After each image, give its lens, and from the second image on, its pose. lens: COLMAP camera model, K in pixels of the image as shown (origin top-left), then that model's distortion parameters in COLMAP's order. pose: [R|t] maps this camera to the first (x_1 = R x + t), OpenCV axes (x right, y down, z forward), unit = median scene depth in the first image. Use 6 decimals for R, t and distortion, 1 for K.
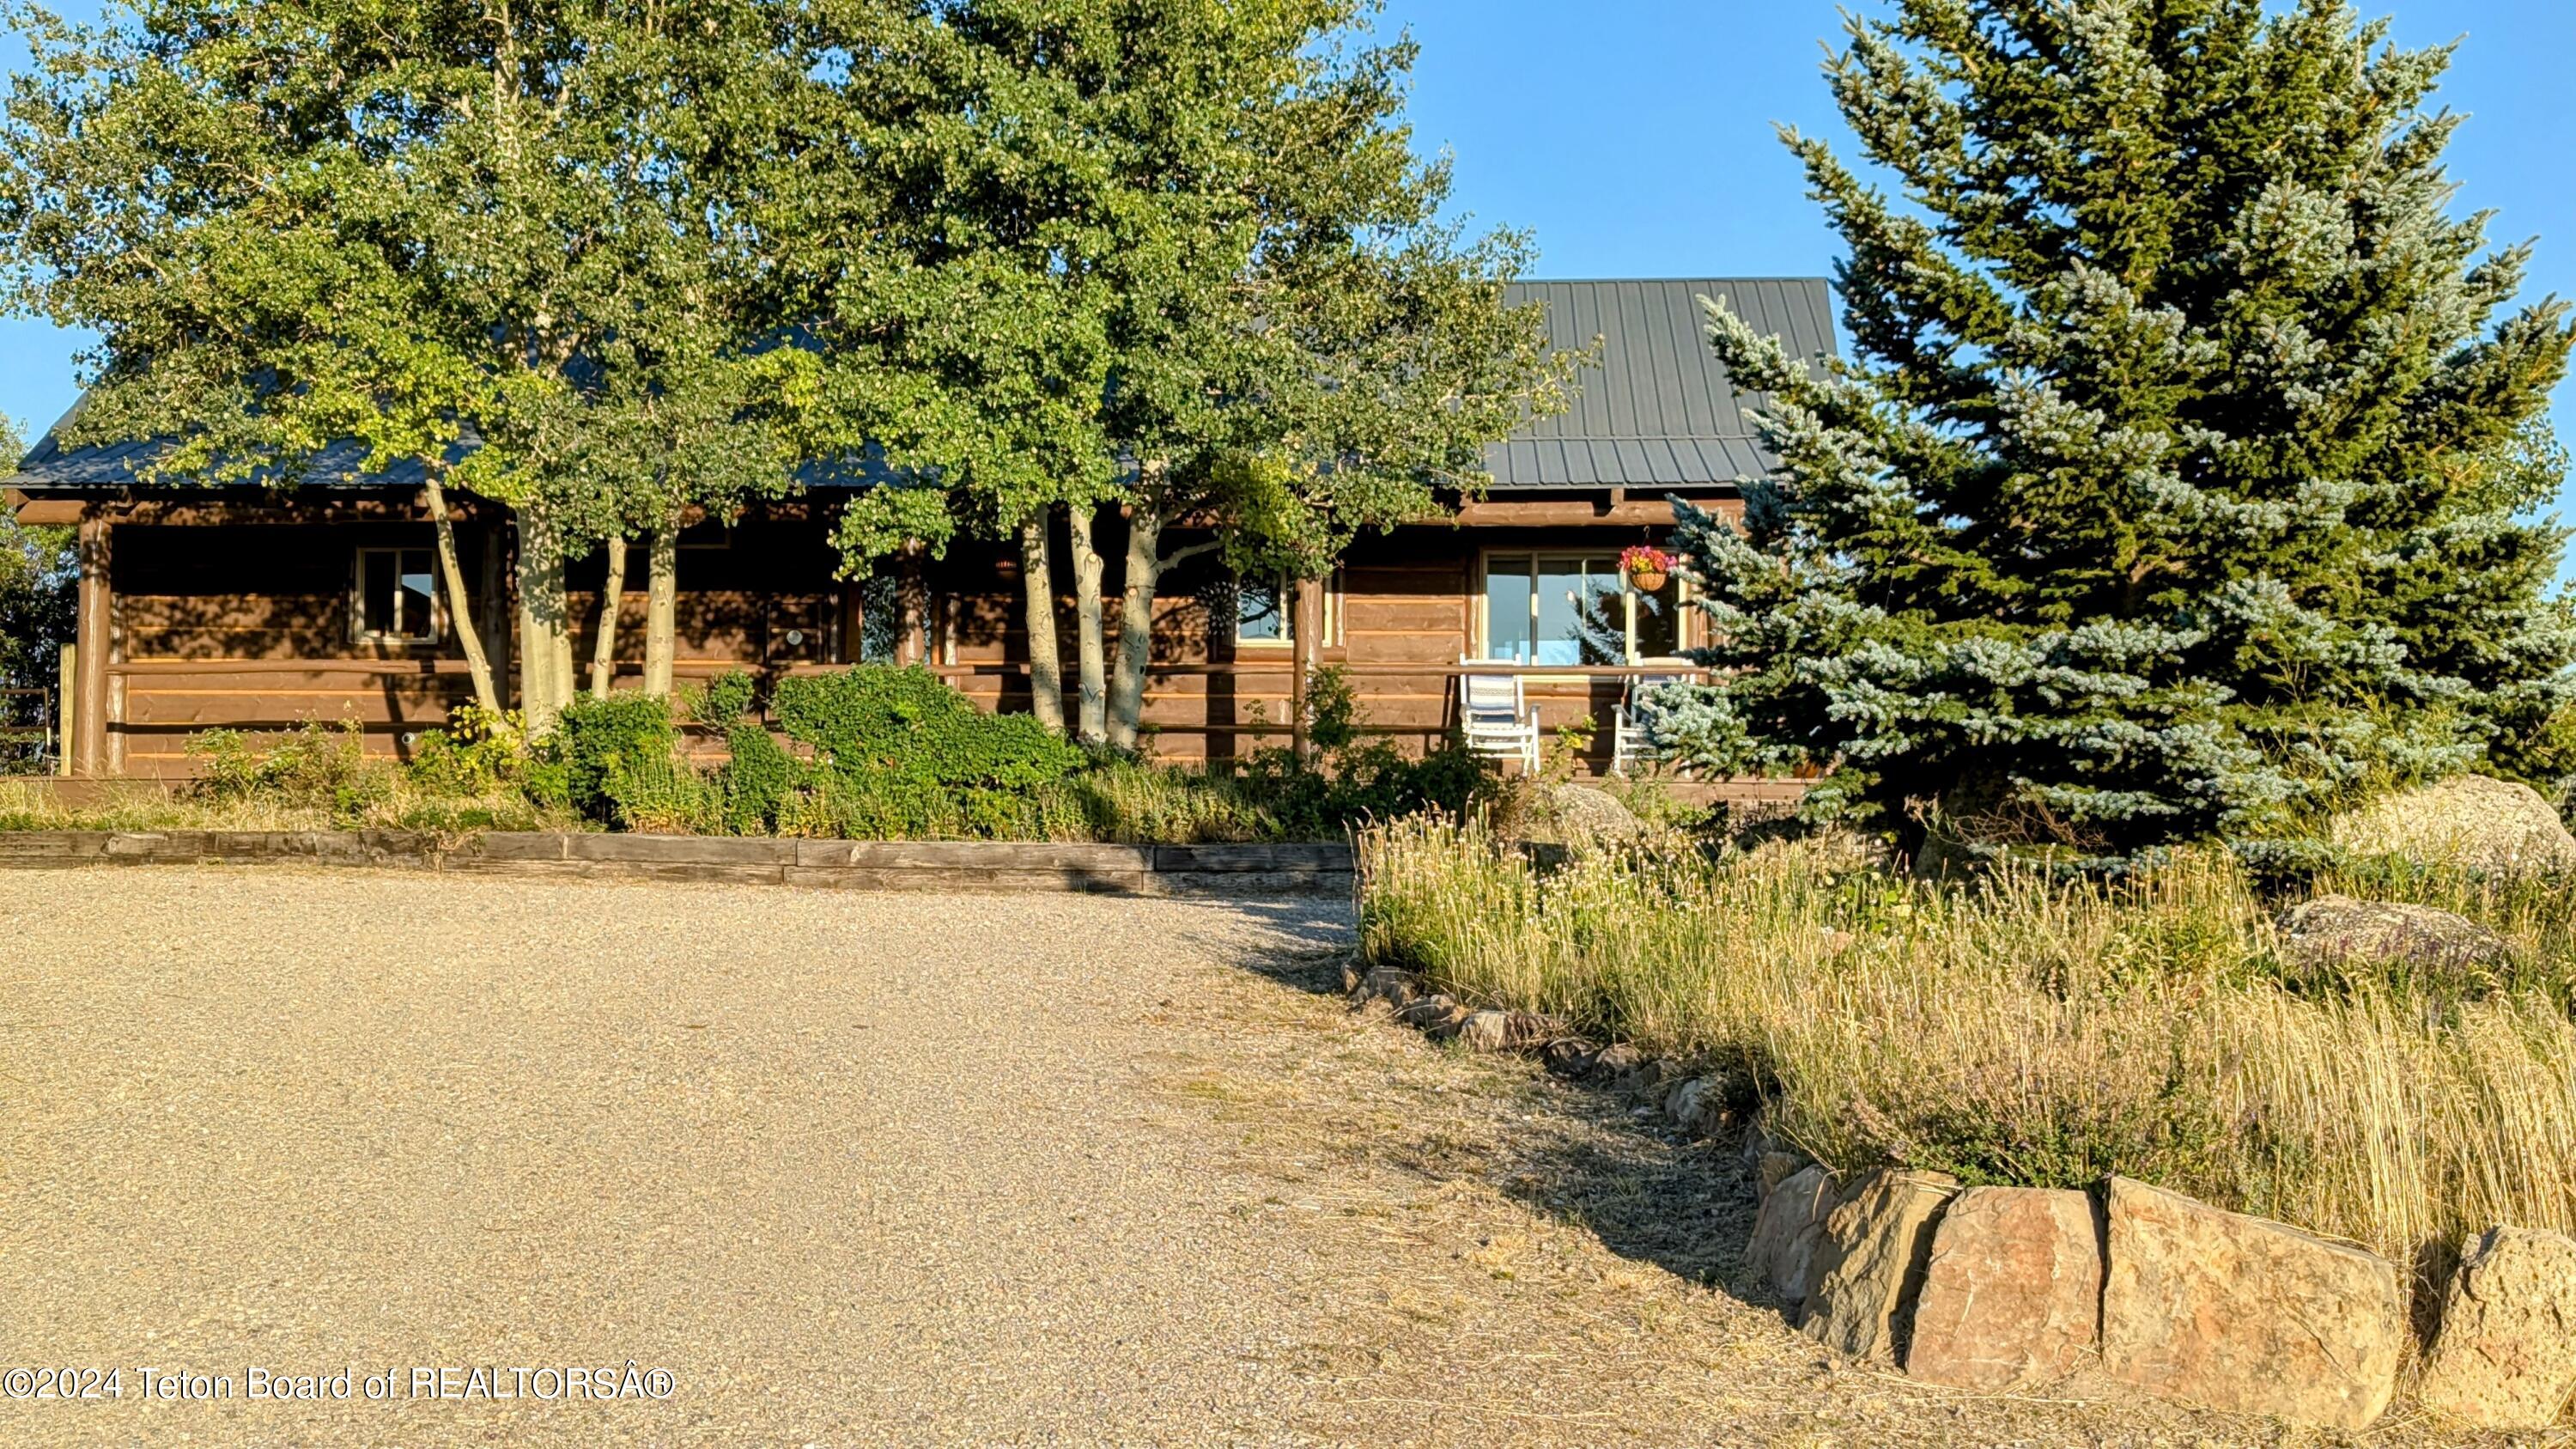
lens RADIAL K [[3814.6, 0, 1216.0], [0, 3814.6, 786.5], [0, 0, 1]] dist [0.143031, 0.000000]
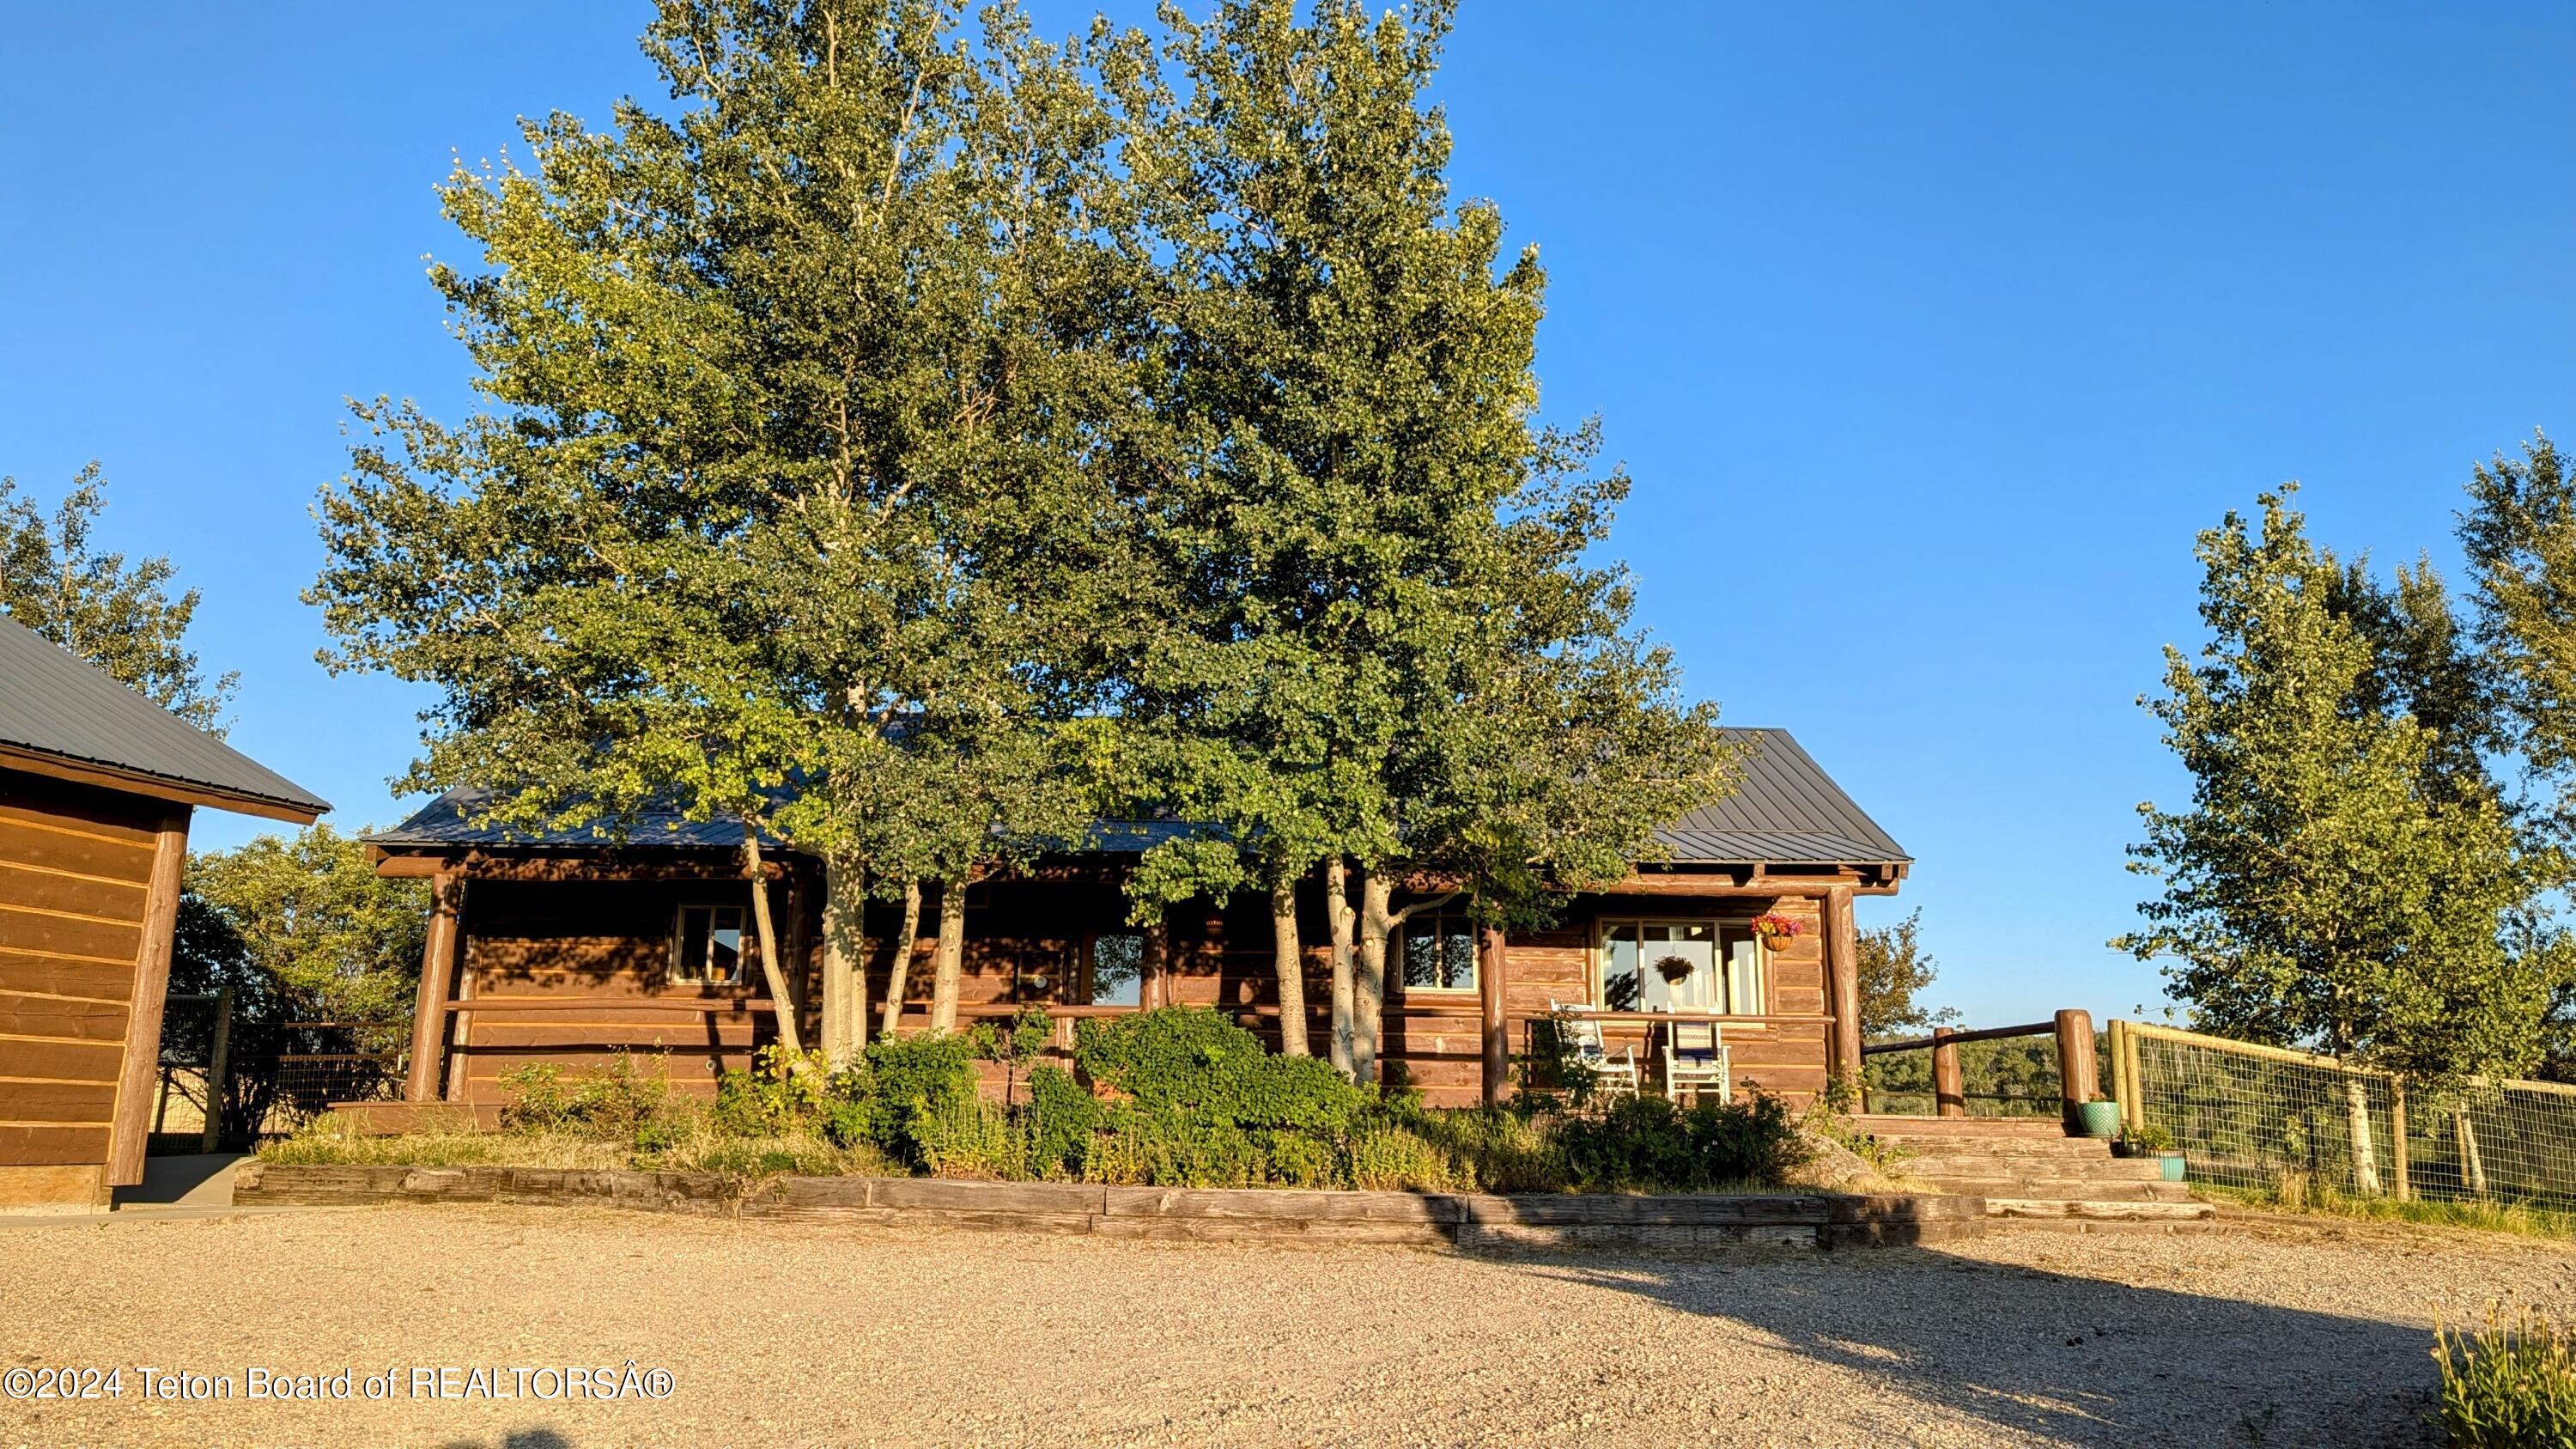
lens RADIAL K [[1900.2, 0, 1276.5], [0, 1900.2, 715.8], [0, 0, 1]] dist [0.087266, -0.055981]
pose [[0.997026, 0.023494, 0.073399, -0.099856], [-0.010050, 0.983903, -0.178422, -0.017310], [-0.076409, 0.177154, 0.981213, 0.466643]]
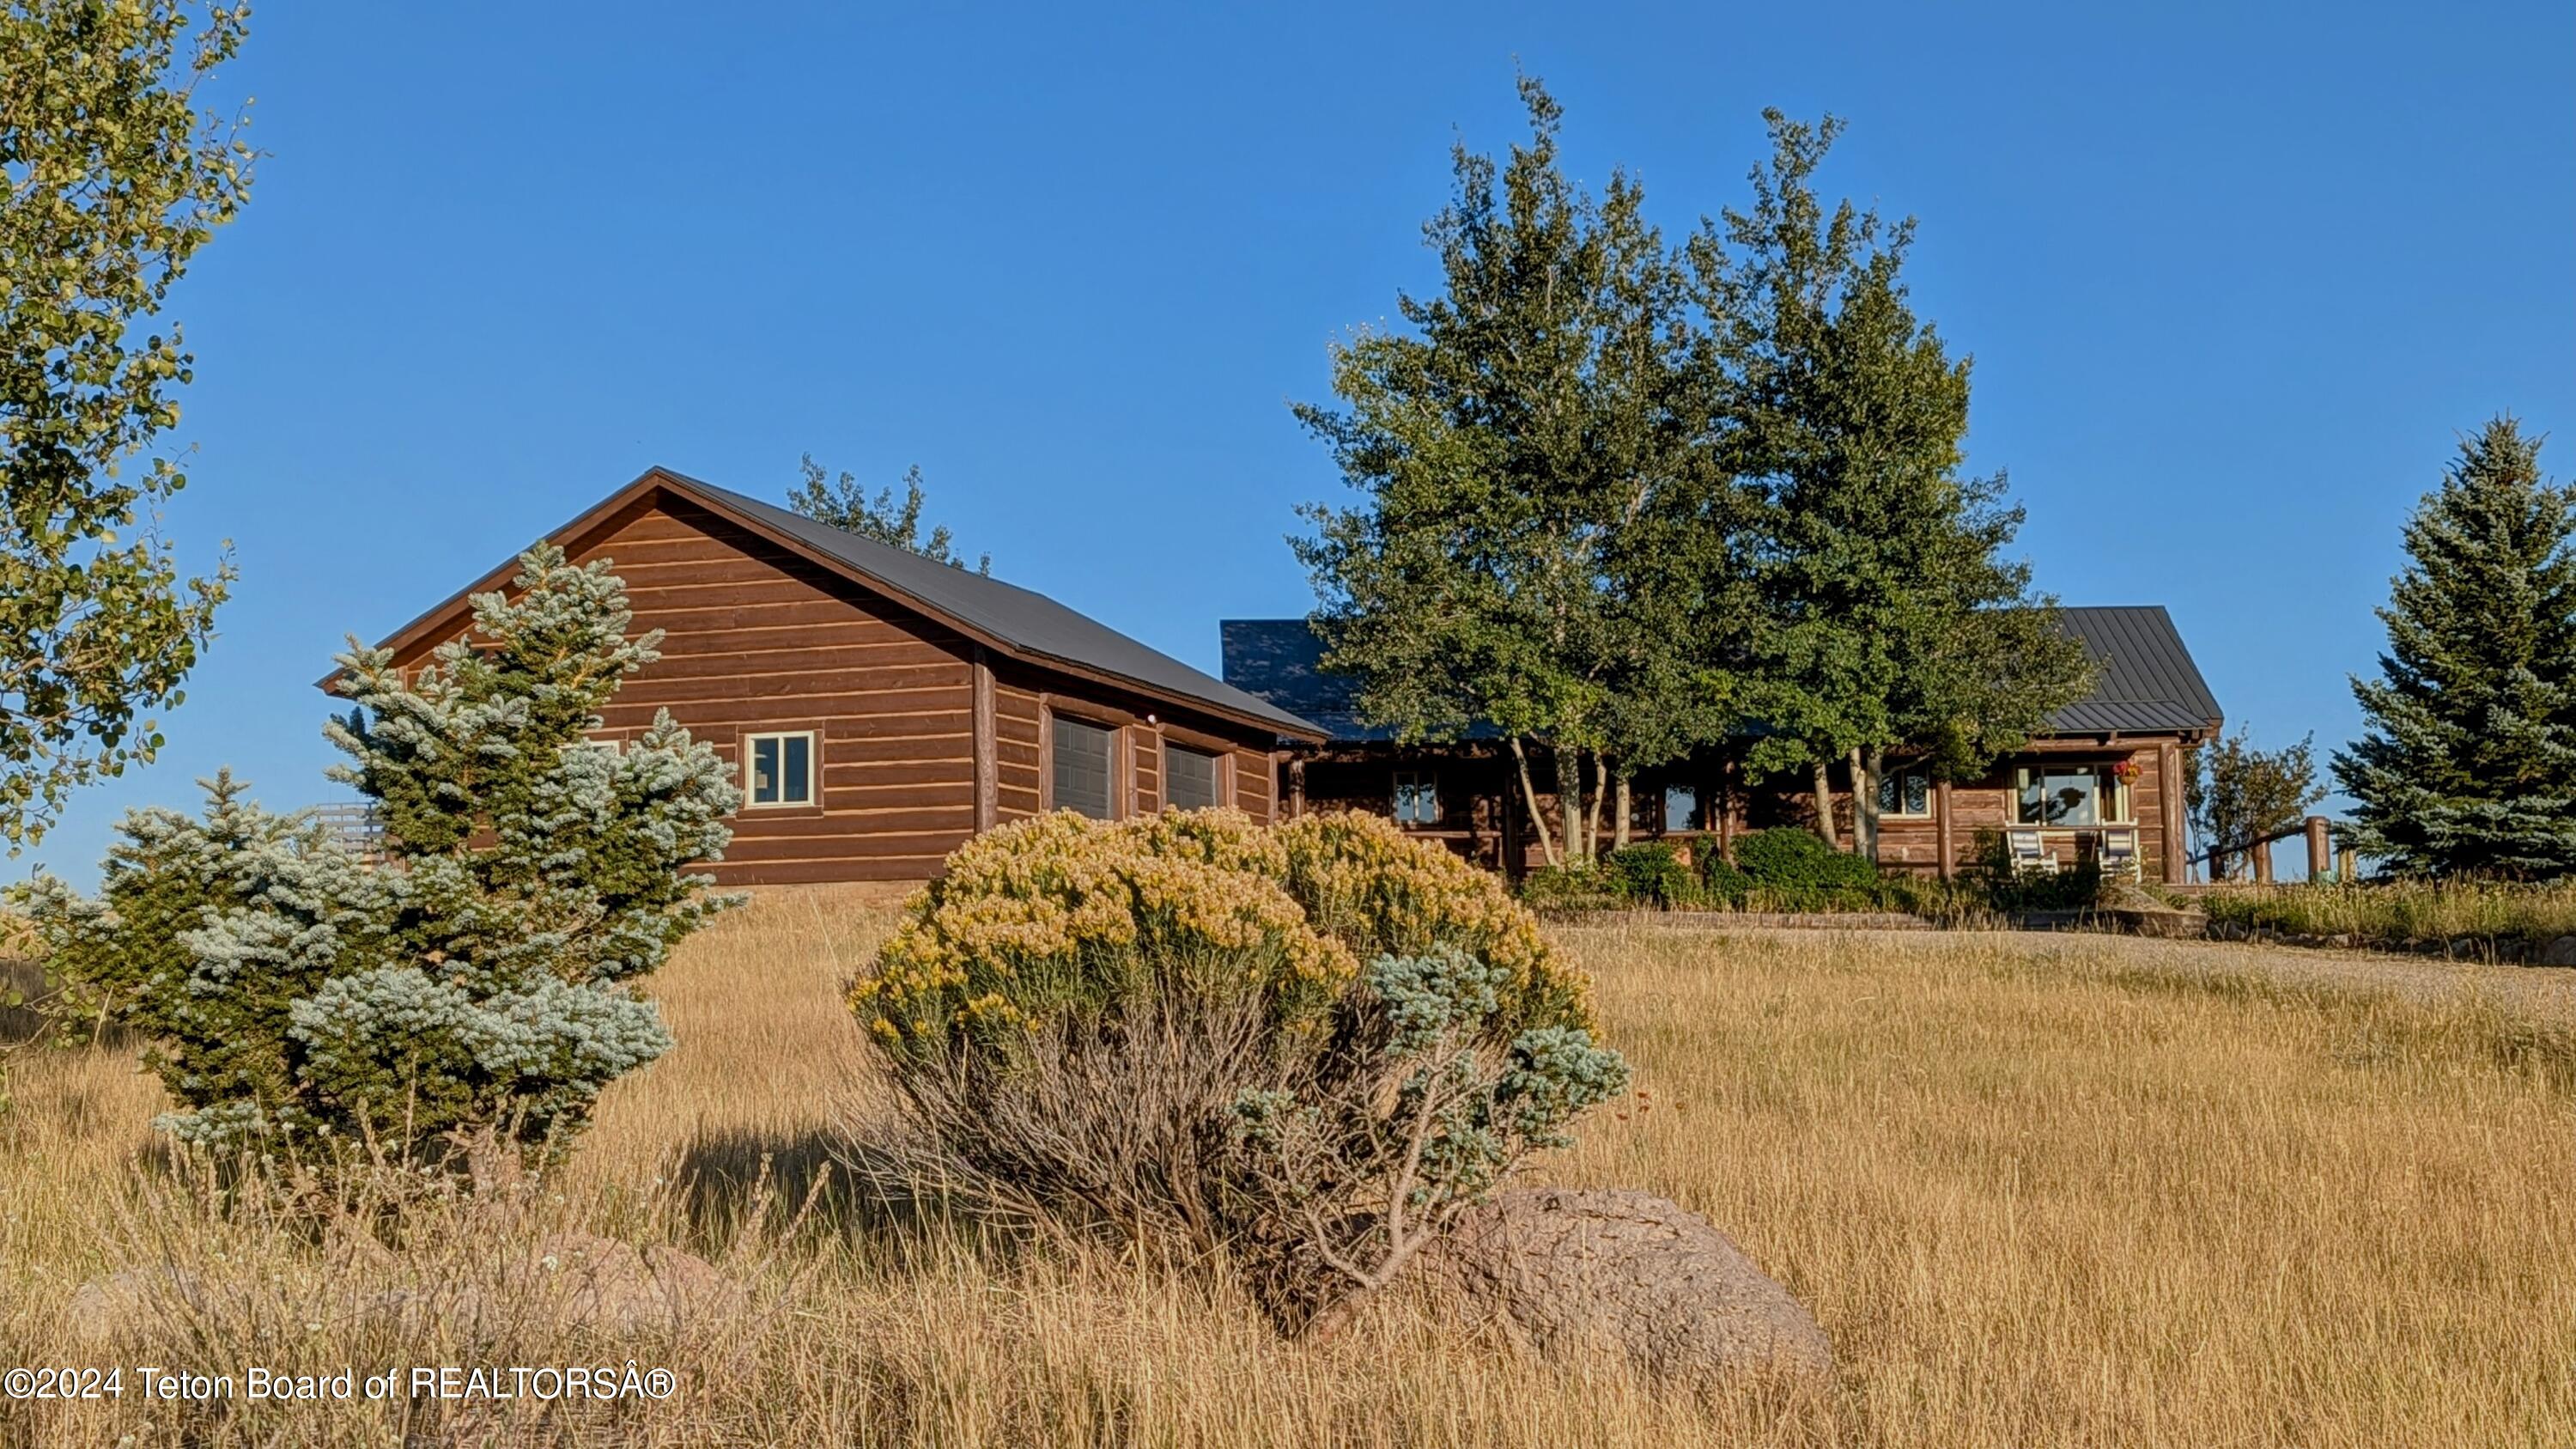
lens RADIAL K [[3418.6, 0, 1160.3], [0, 3418.6, 730.6], [0, 0, 1]] dist [0.053980, 0.000000]
pose [[0.999748, -0.014183, -0.017425, -0.376979], [0.012969, 0.997606, -0.067924, 0.034589], [0.018346, 0.067681, 0.997538, -0.788500]]
